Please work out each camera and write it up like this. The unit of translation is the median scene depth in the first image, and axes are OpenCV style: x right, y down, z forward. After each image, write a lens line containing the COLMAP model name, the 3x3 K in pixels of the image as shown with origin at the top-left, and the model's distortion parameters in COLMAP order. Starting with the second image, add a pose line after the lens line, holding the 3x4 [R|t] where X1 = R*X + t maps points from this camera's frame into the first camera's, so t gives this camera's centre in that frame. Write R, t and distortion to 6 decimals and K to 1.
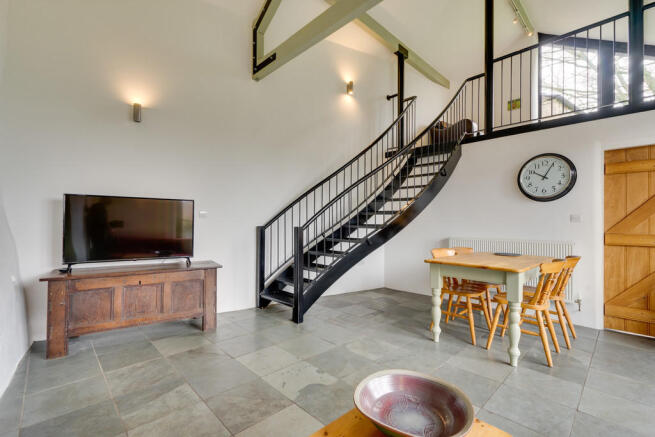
lens RADIAL K [[294.8, 0, 324.7], [0, 294.8, 220.3], [0, 0, 1]] dist [0.005118, -0.000277]
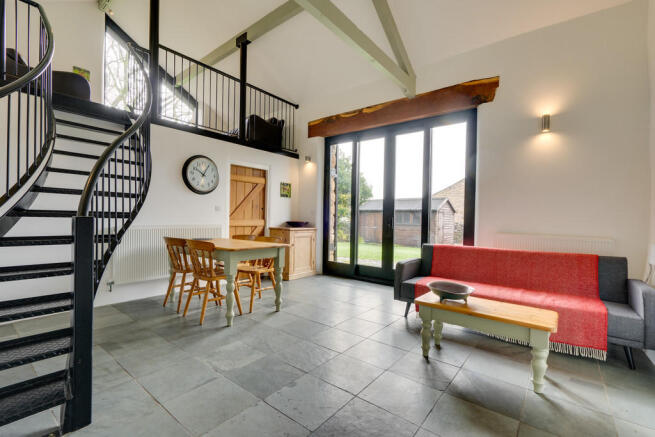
lens RADIAL K [[294.8, 0, 324.5], [0, 294.8, 219.4], [0, 0, 1]] dist [0.005118, -0.000277]
pose [[-0.119824, -0.012902, 0.992711, -0.574514], [-0.023842, 0.999665, 0.010114, 0.017206], [-0.992509, -0.022456, -0.120092, 0.678283]]
